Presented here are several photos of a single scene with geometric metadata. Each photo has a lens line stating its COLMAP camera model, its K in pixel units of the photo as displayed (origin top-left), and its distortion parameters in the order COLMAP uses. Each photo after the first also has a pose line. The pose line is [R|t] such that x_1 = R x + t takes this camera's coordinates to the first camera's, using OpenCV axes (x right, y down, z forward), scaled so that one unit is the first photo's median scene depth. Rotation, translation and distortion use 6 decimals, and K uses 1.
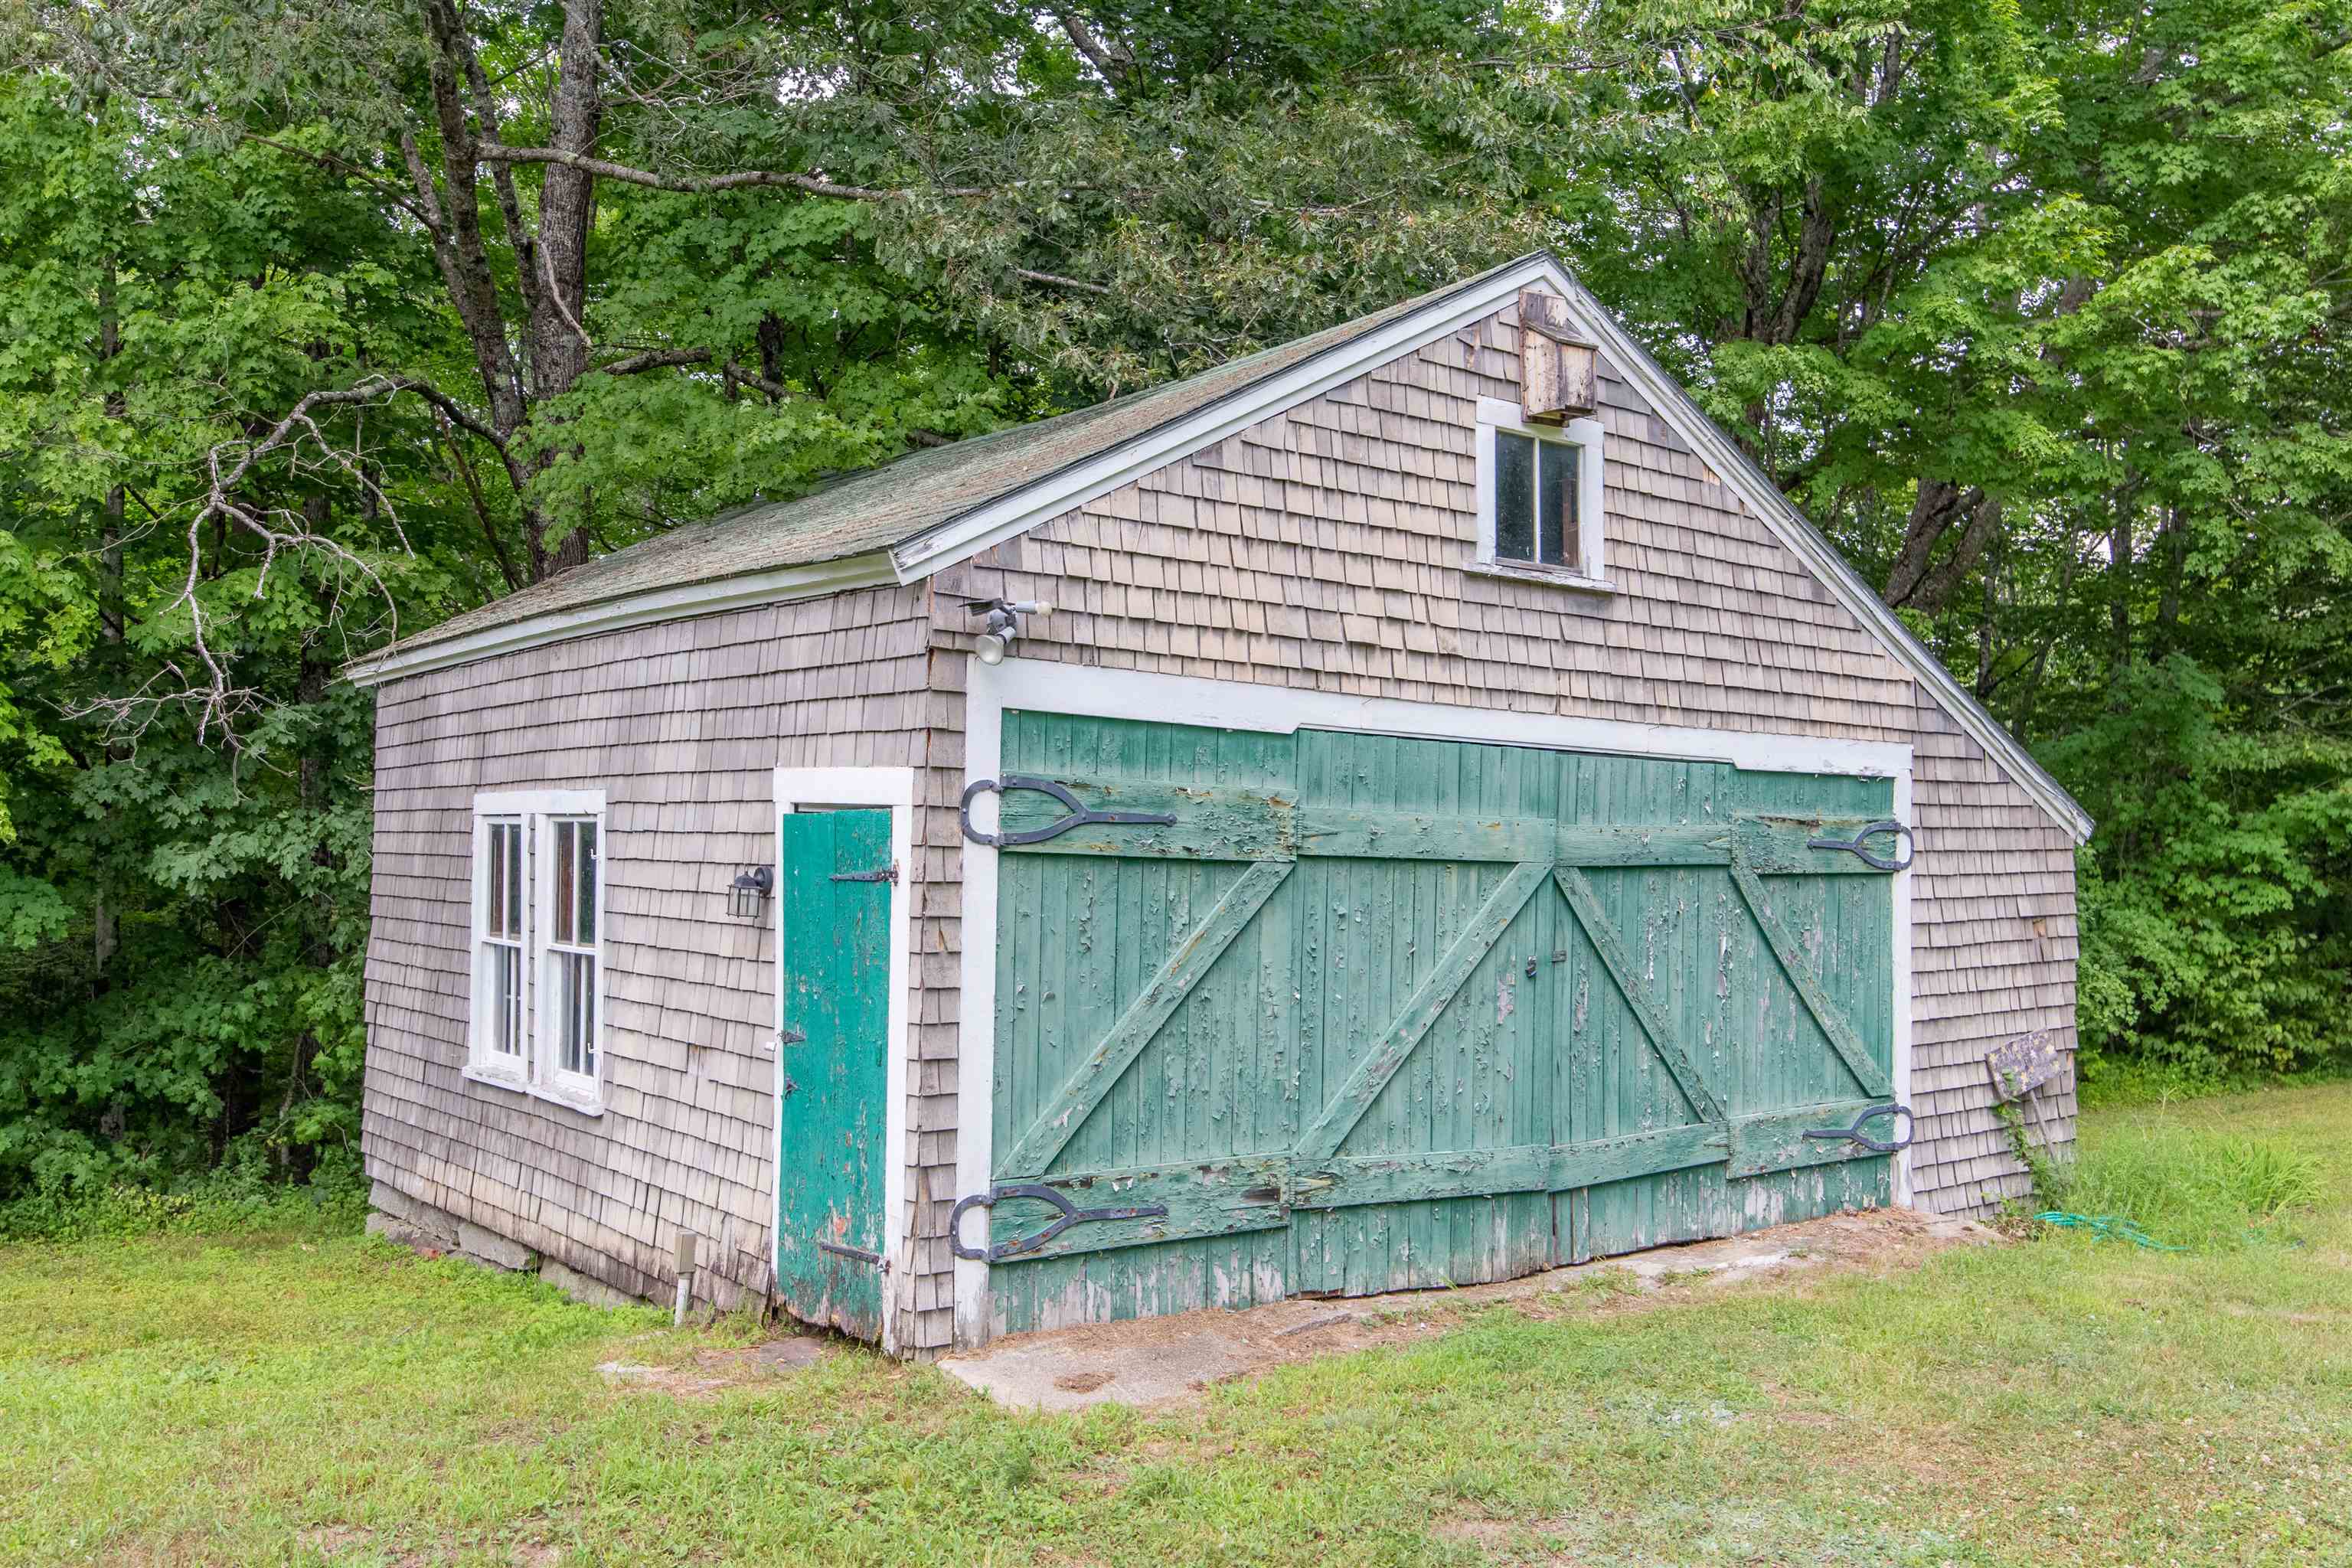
lens RADIAL K [[1923.0, 0, 1176.0], [0, 1923.0, 784.0], [0, 0, 1]] dist [0.006330, -0.003165]
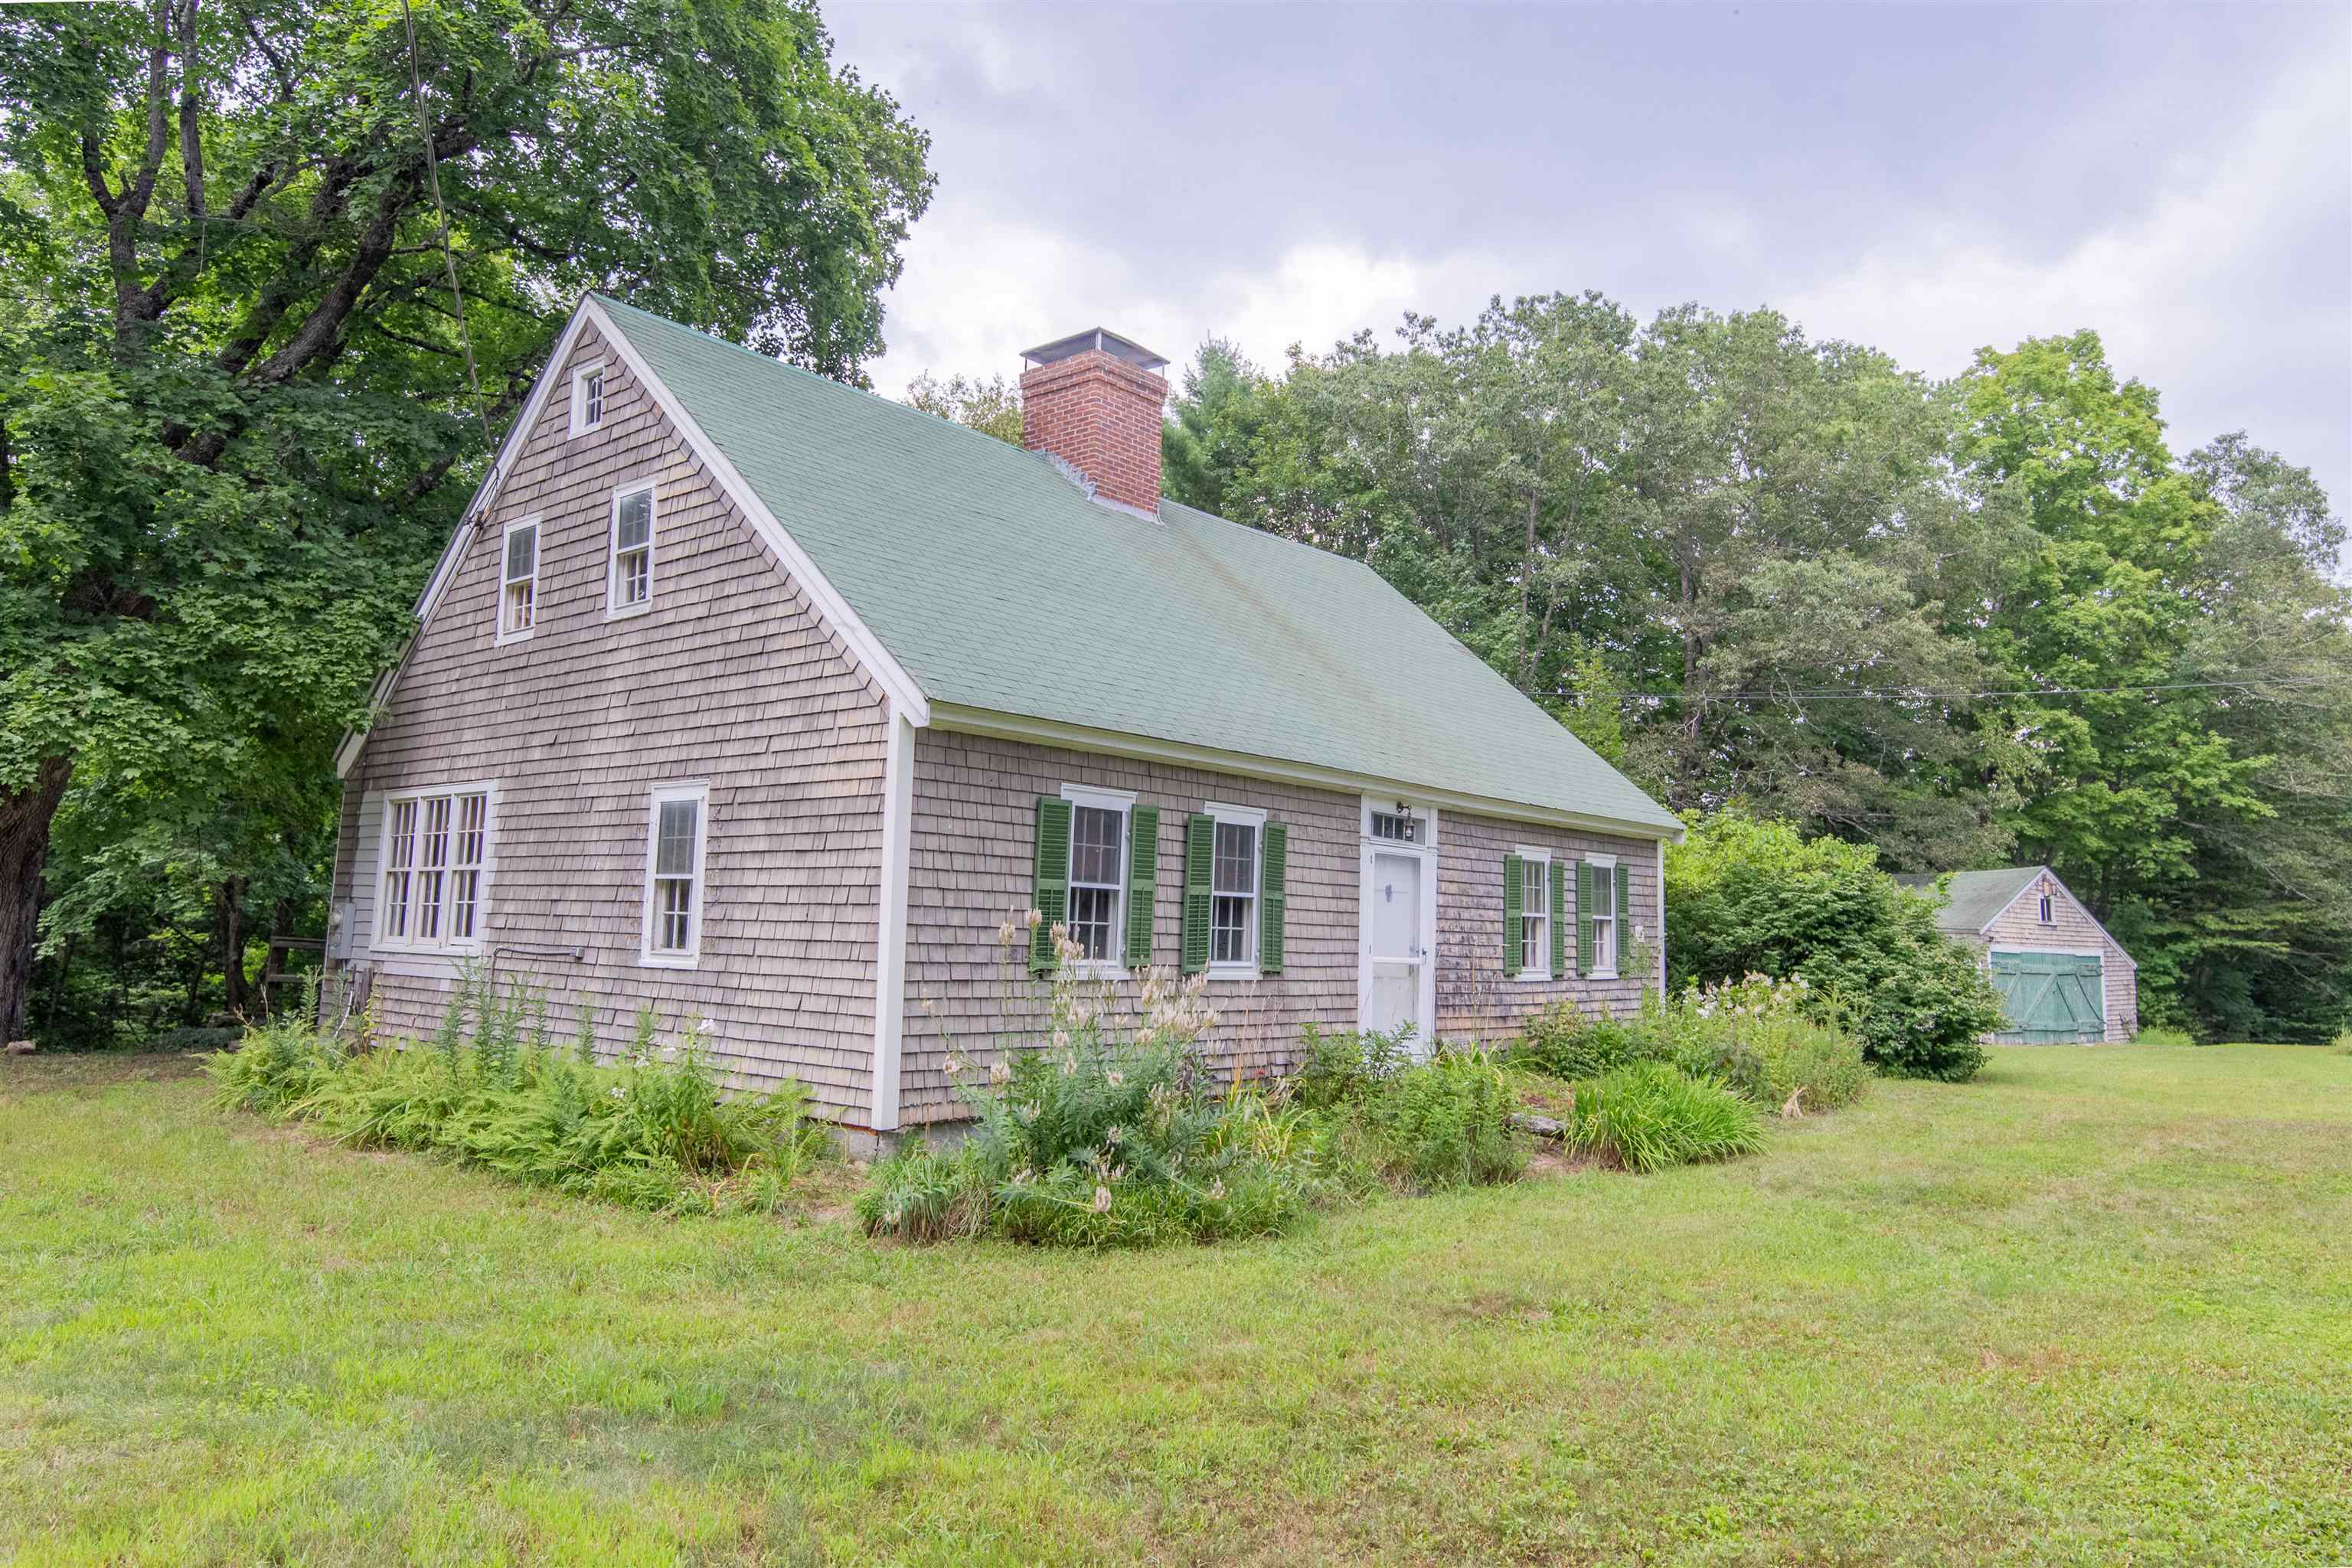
lens RADIAL K [[1565.9, 0, 1176.4], [0, 1565.9, 753.1], [0, 0, 1]] dist [-0.000304, -0.000010]
pose [[0.999565, -0.002977, -0.029348, -2.190140], [0.000401, 0.996173, -0.087397, -0.199594], [0.029496, 0.087347, 0.995741, -3.646540]]
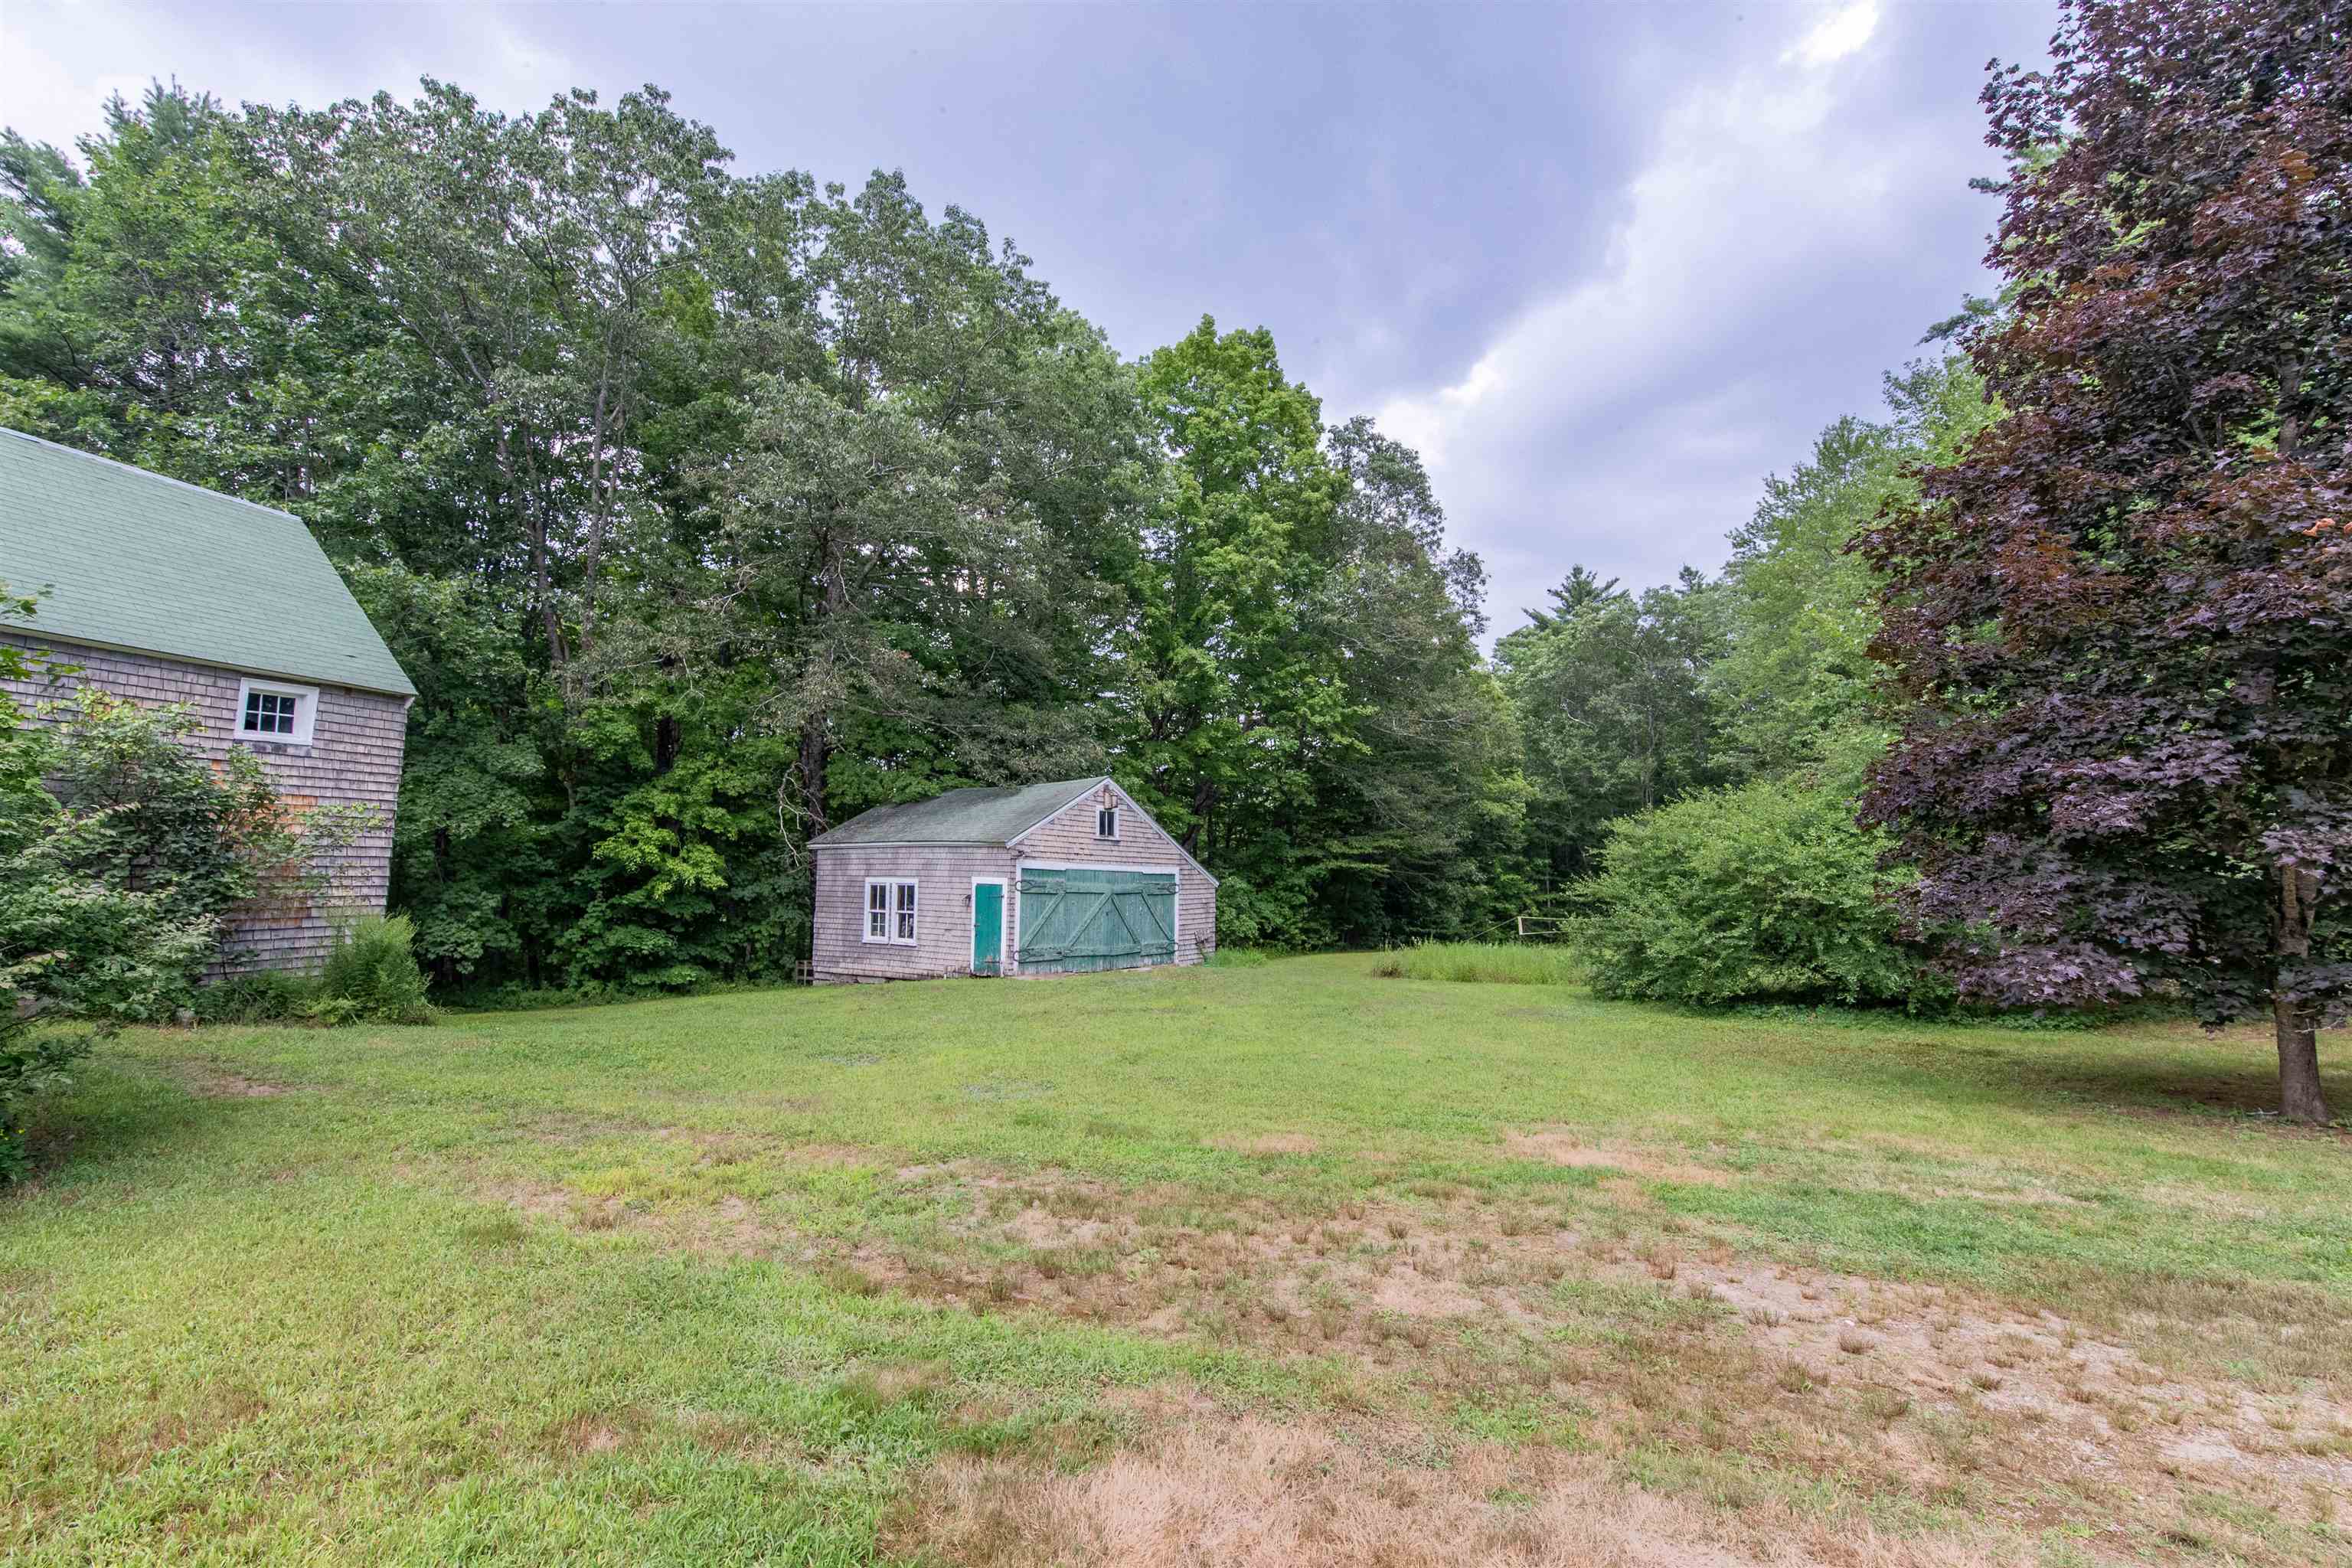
lens RADIAL K [[1000.1, 0, 1162.9], [0, 1000.1, 778.5], [0, 0, 1]] dist [0.000037, 0.000040]
pose [[0.959863, 0.025059, 0.279347, -0.415161], [-0.007674, 0.997974, -0.063158, -0.094950], [-0.280364, 0.058479, 0.958111, -1.605960]]
